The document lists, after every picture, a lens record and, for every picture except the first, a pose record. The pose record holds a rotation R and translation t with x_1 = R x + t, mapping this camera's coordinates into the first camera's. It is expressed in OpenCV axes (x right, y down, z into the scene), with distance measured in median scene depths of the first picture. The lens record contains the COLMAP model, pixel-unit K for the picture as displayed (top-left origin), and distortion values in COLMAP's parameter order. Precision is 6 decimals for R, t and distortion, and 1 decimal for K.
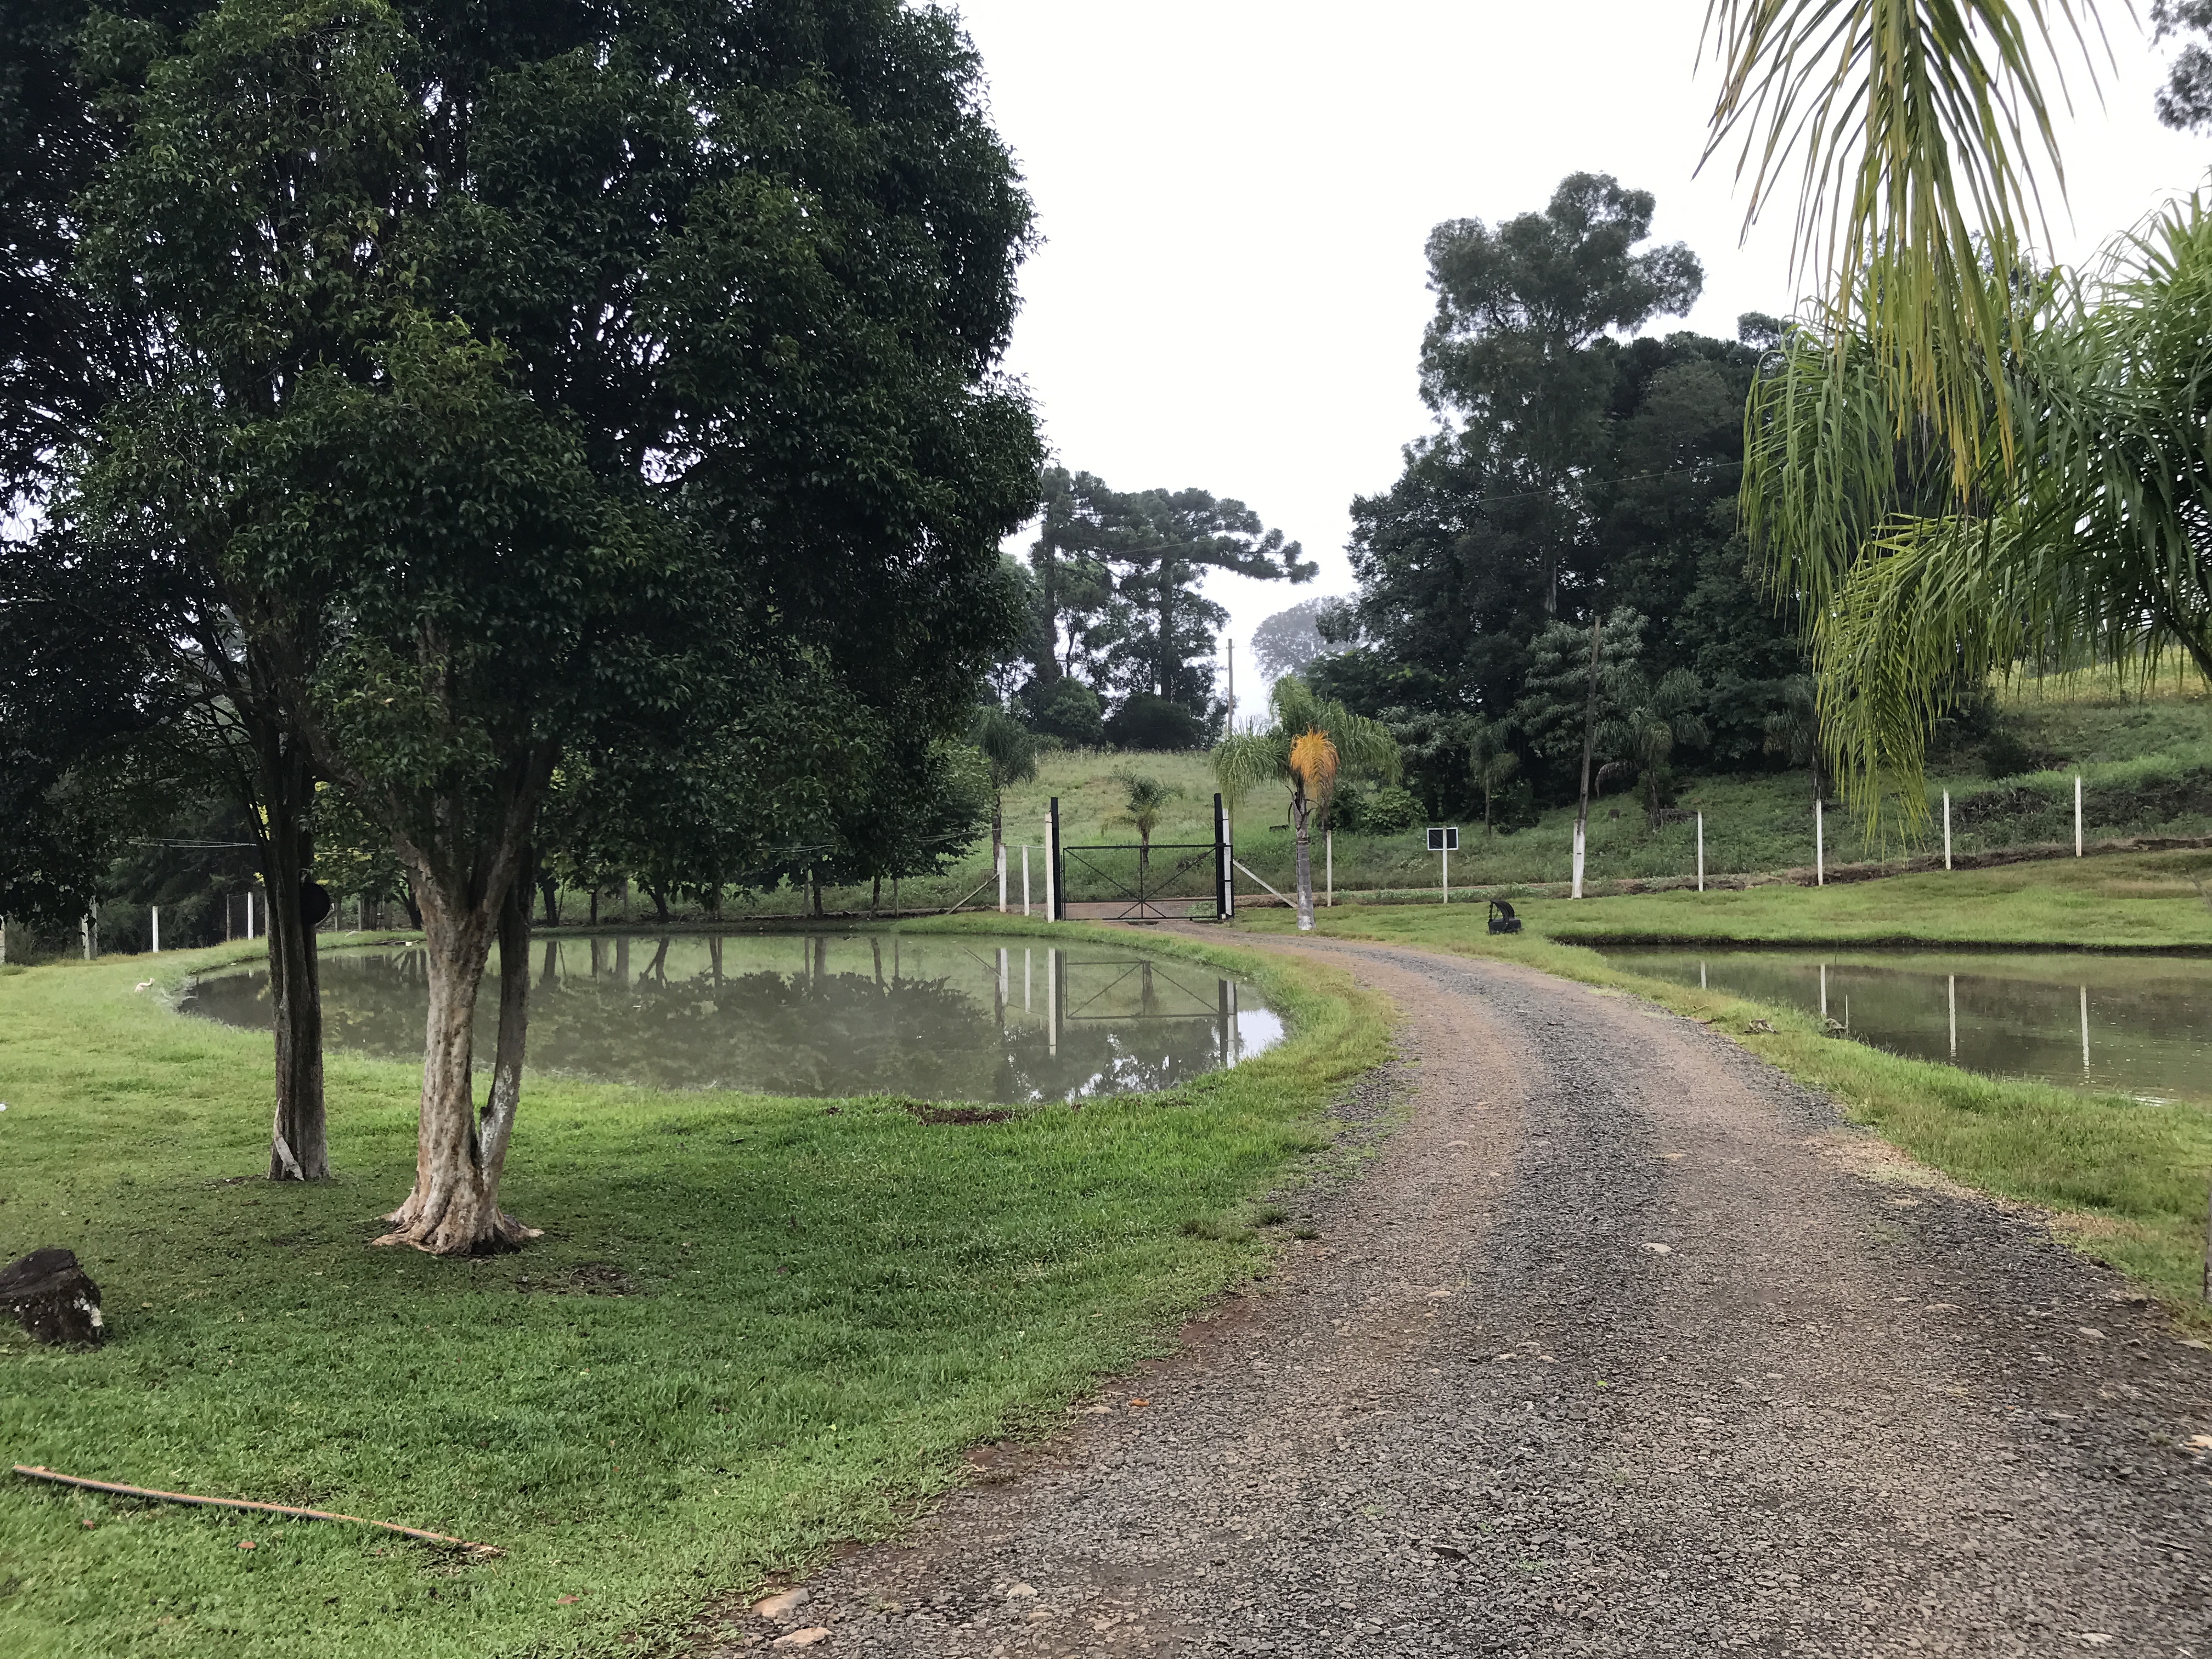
lens RADIAL K [[1797.5, 0, 1077.1], [0, 1797.5, 826.6], [0, 0, 1]] dist [0.049076, -0.060817]
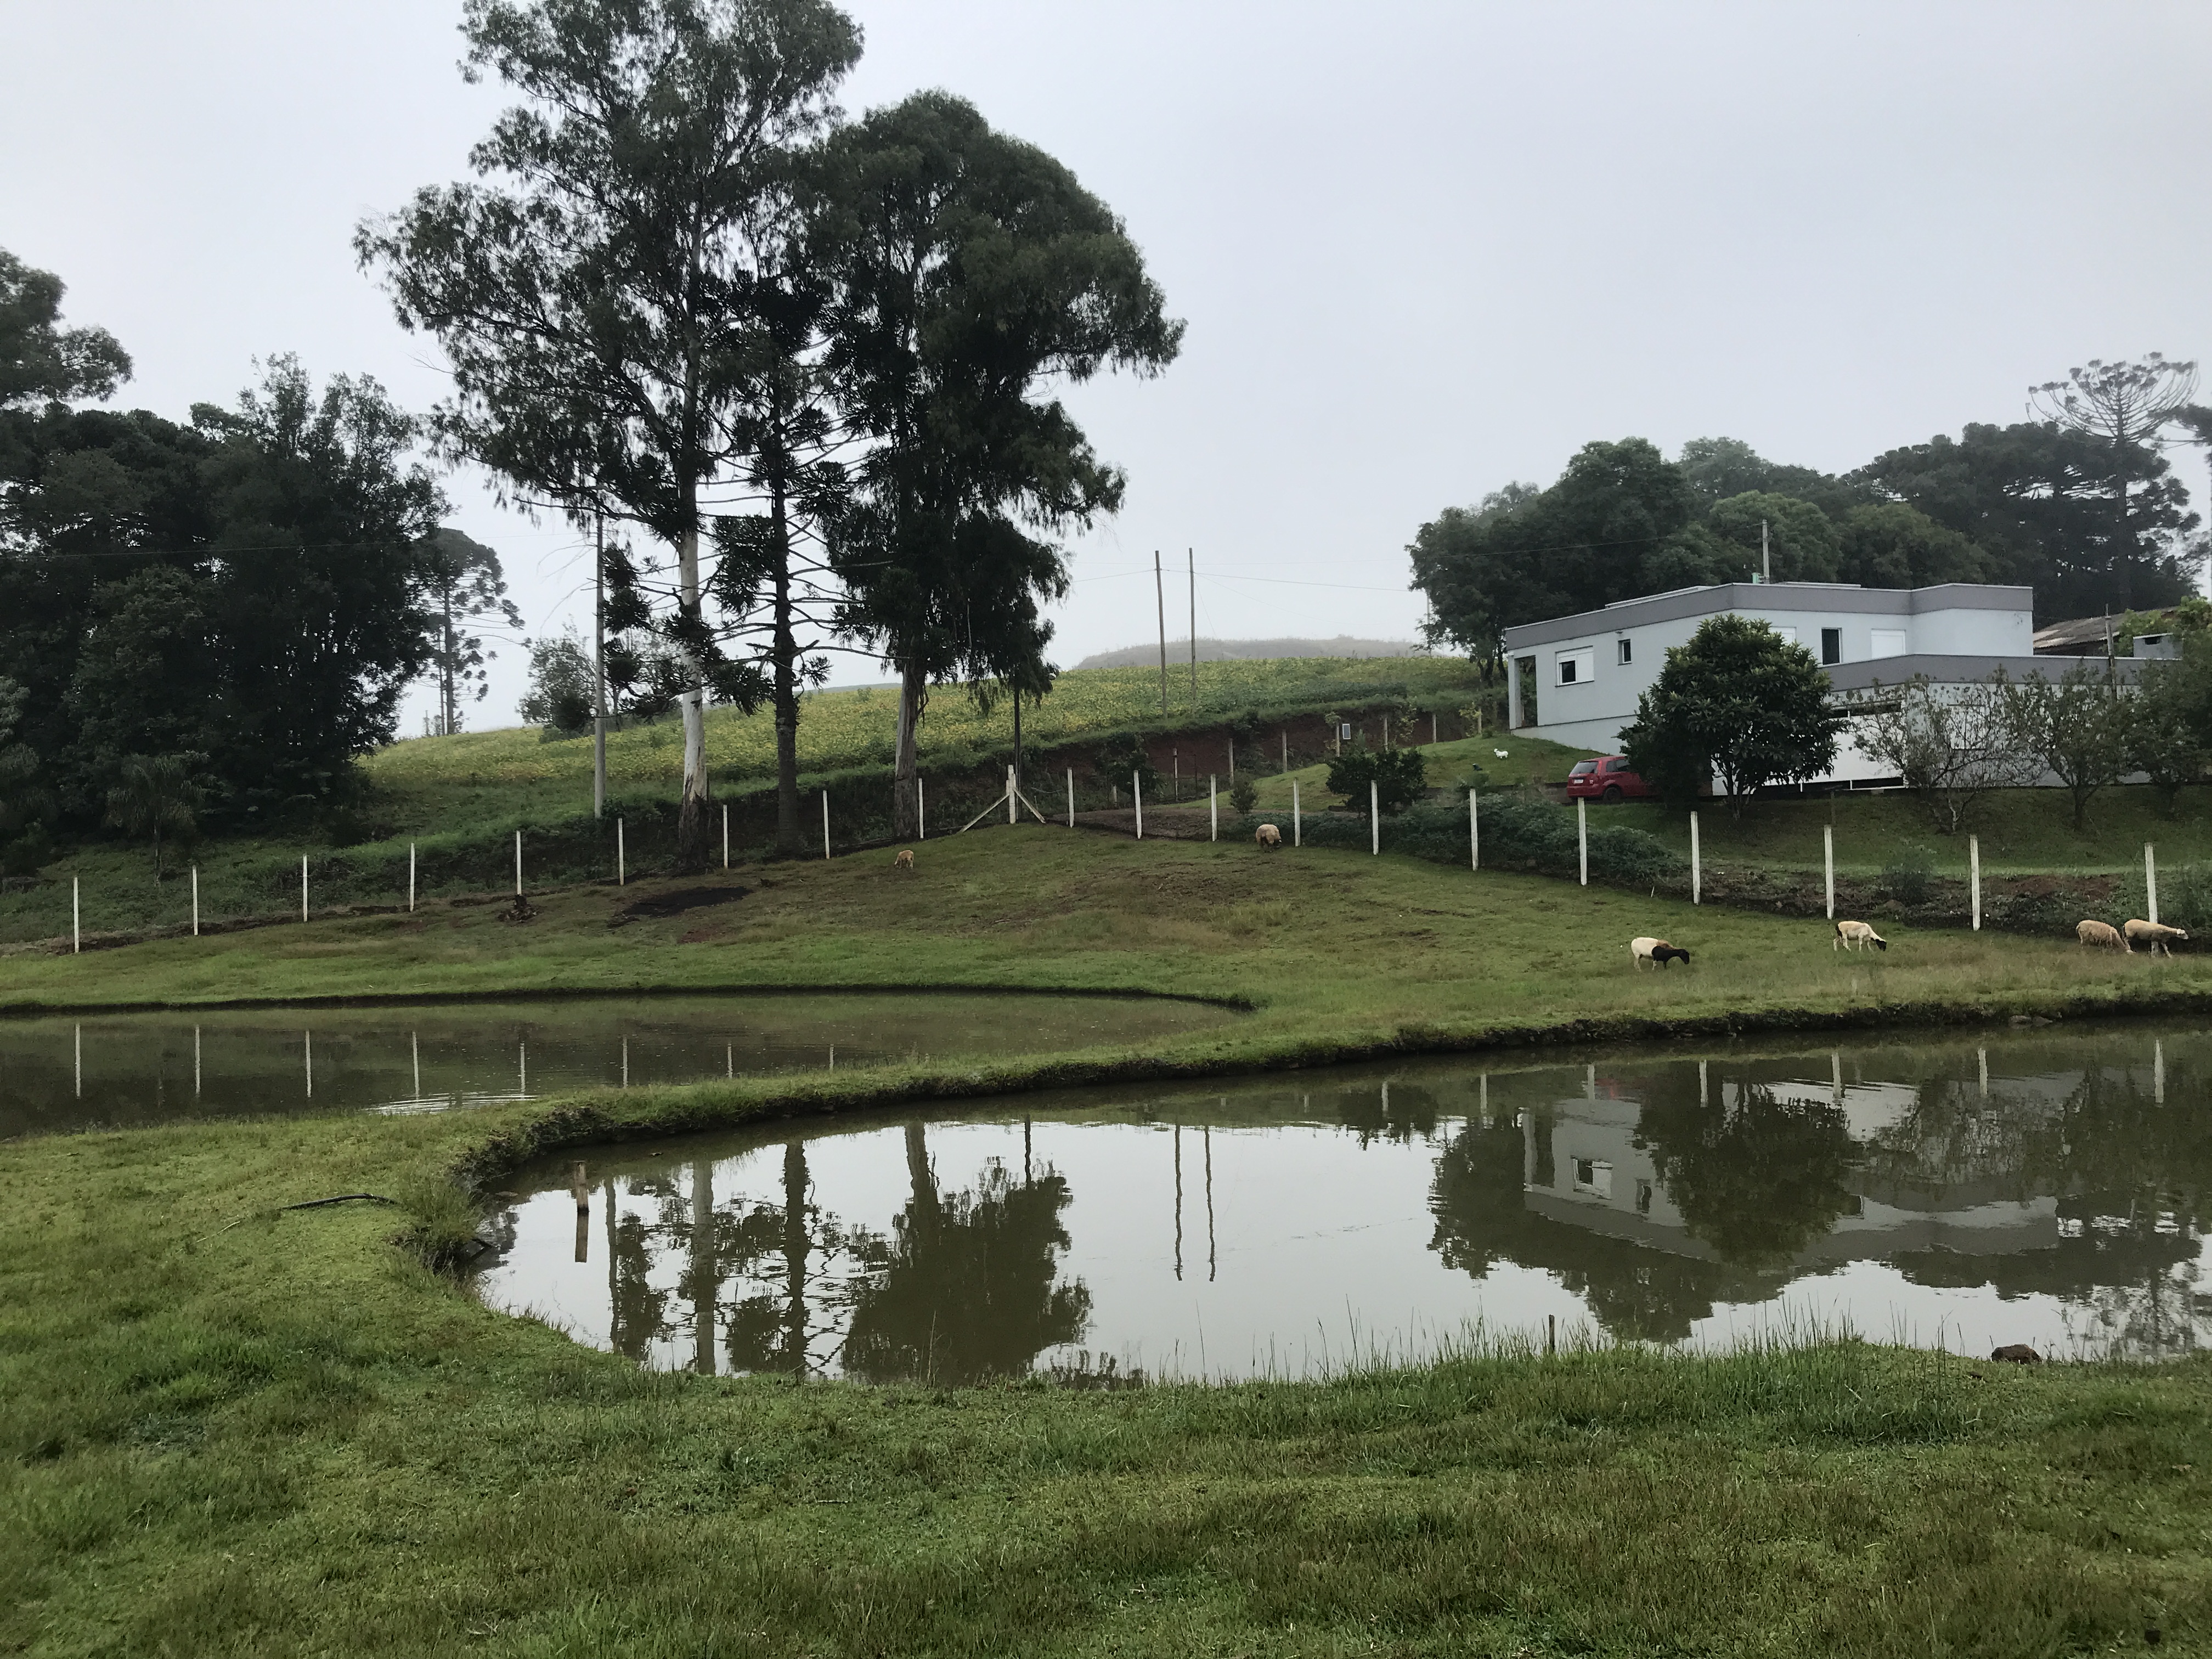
lens RADIAL K [[1797.5, 0, 1085.9], [0, 1797.5, 809.0], [0, 0, 1]] dist [0.049076, -0.060817]
pose [[0.787772, 0.012972, 0.615830, 0.215915], [0.005268, 0.999600, -0.027795, -0.021745], [-0.615944, 0.025140, 0.787388, -0.260970]]
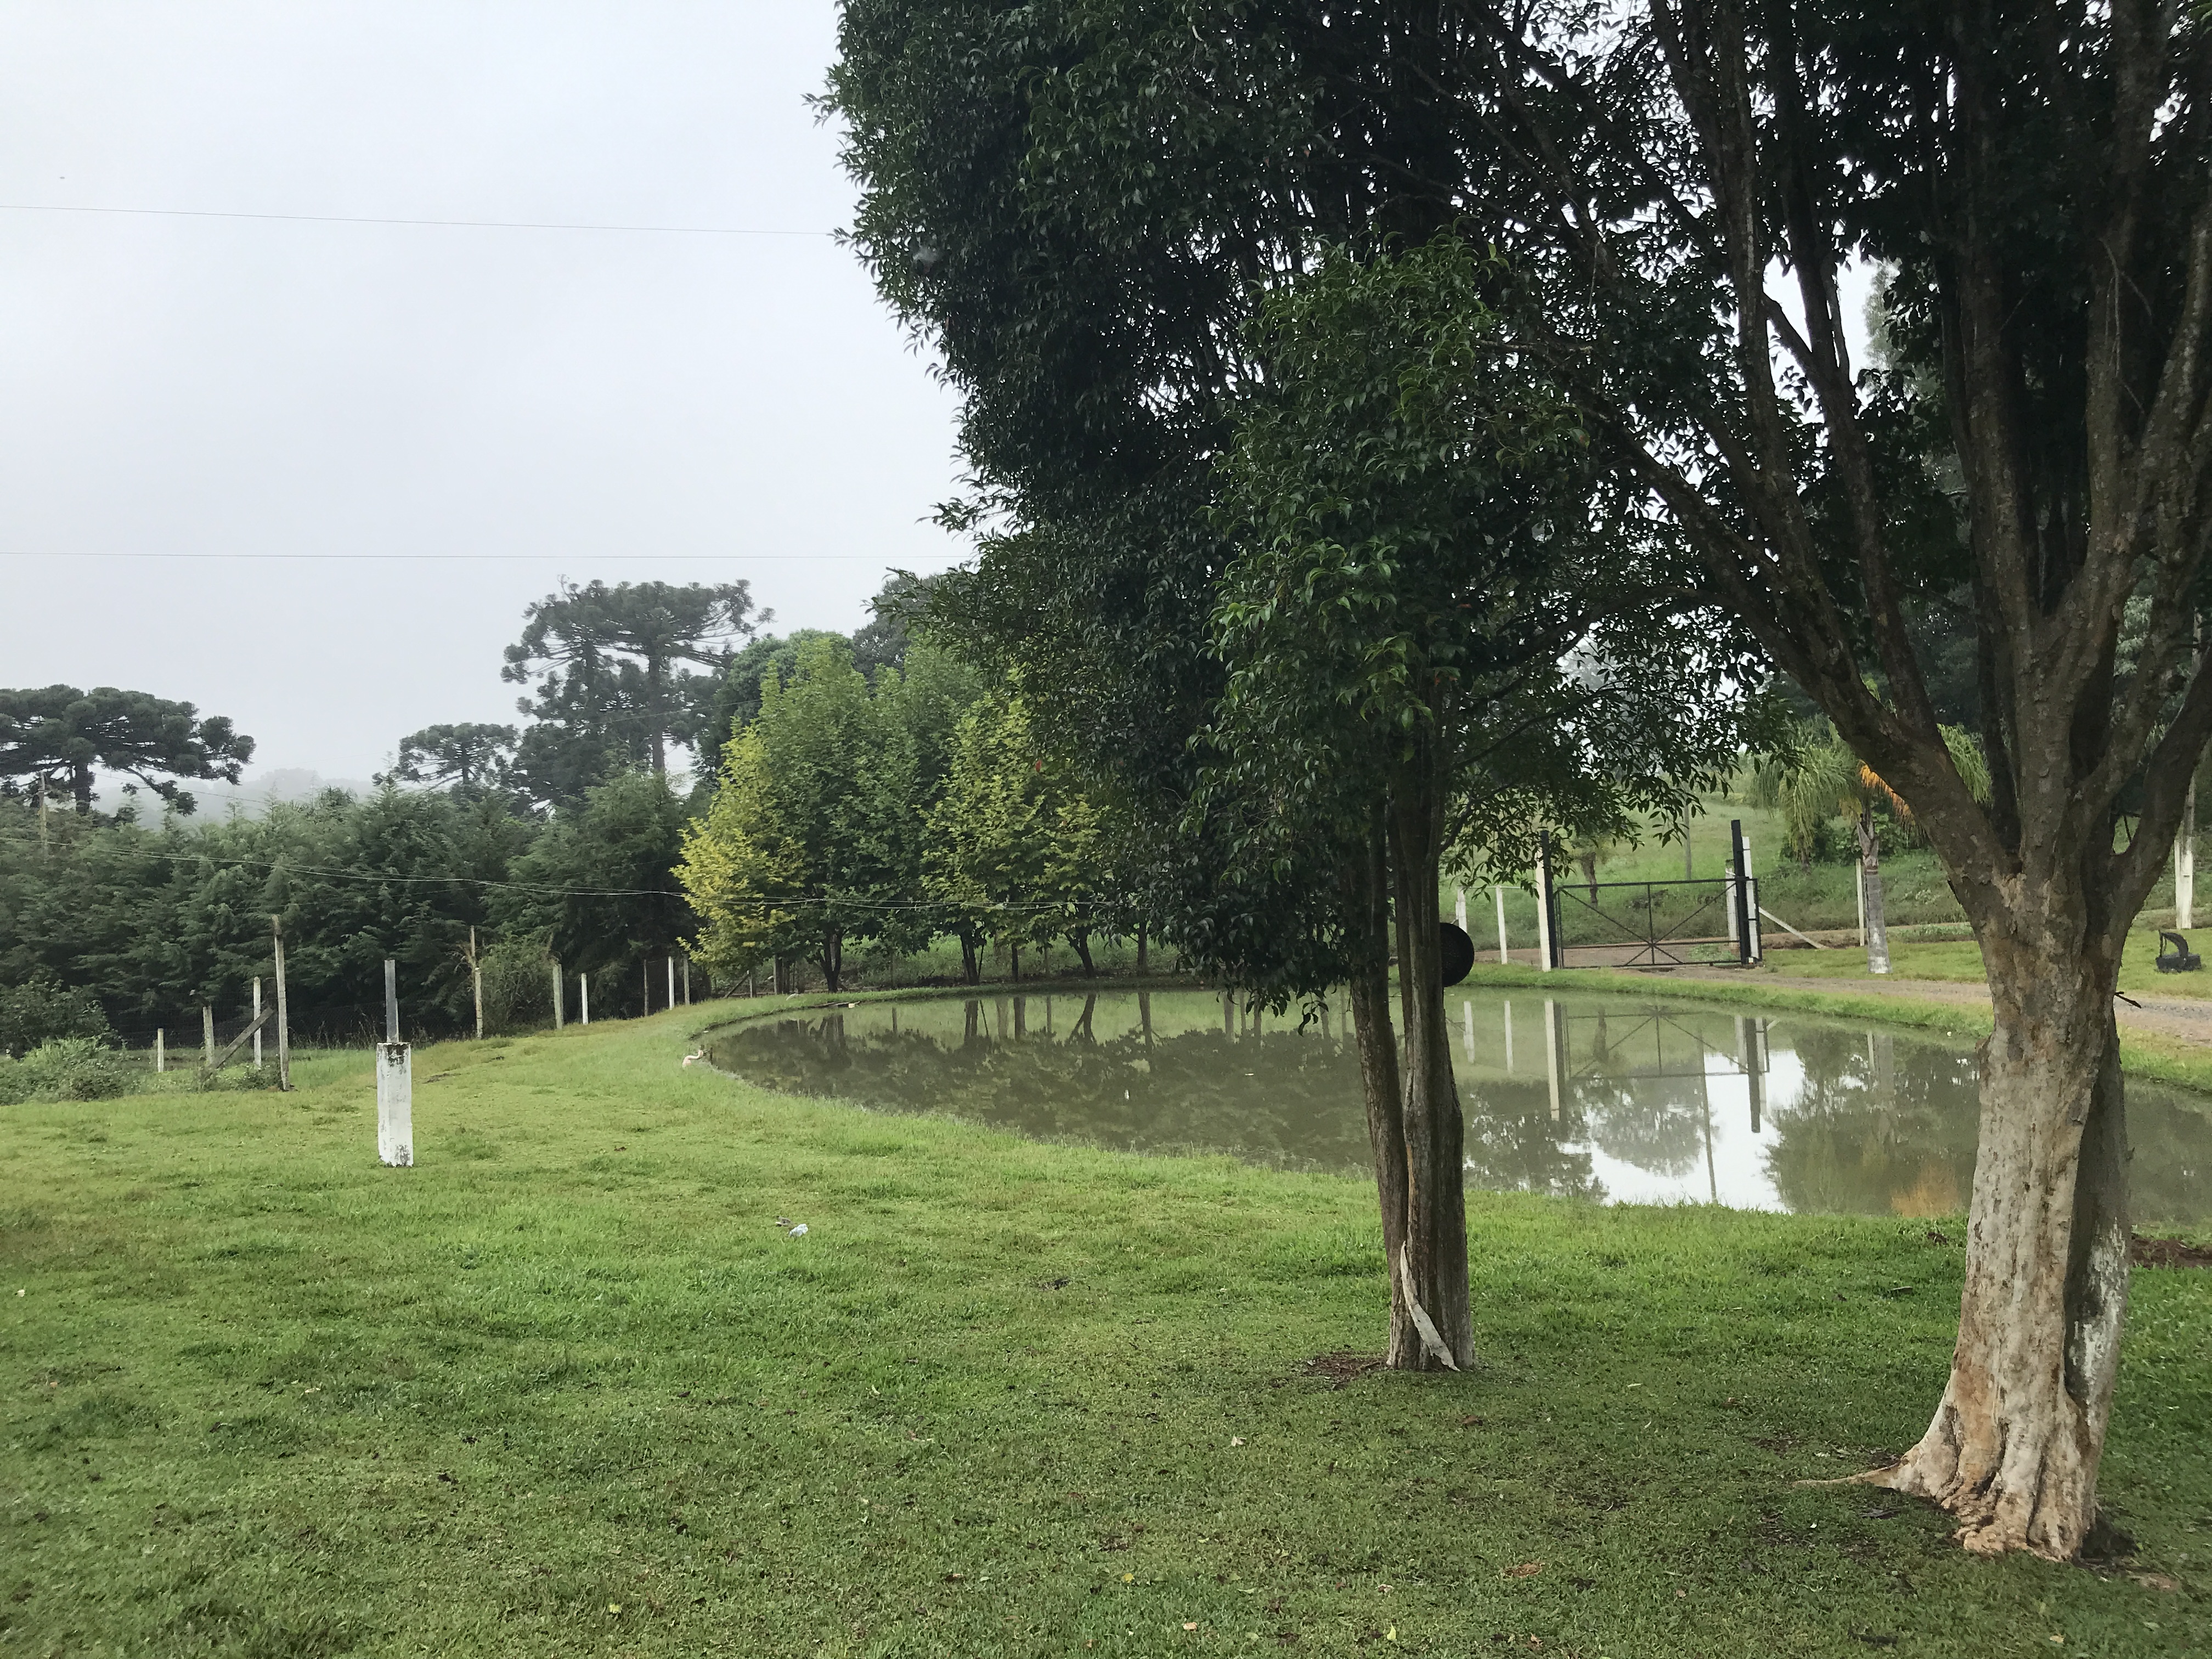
lens RADIAL K [[1797.5, 0, 1085.4], [0, 1797.5, 825.8], [0, 0, 1]] dist [0.049076, -0.060817]
pose [[0.989049, -0.033184, -0.143809, -0.115693], [0.029032, 0.999102, -0.030870, 0.002792], [0.144704, 0.026357, 0.989124, 0.079001]]
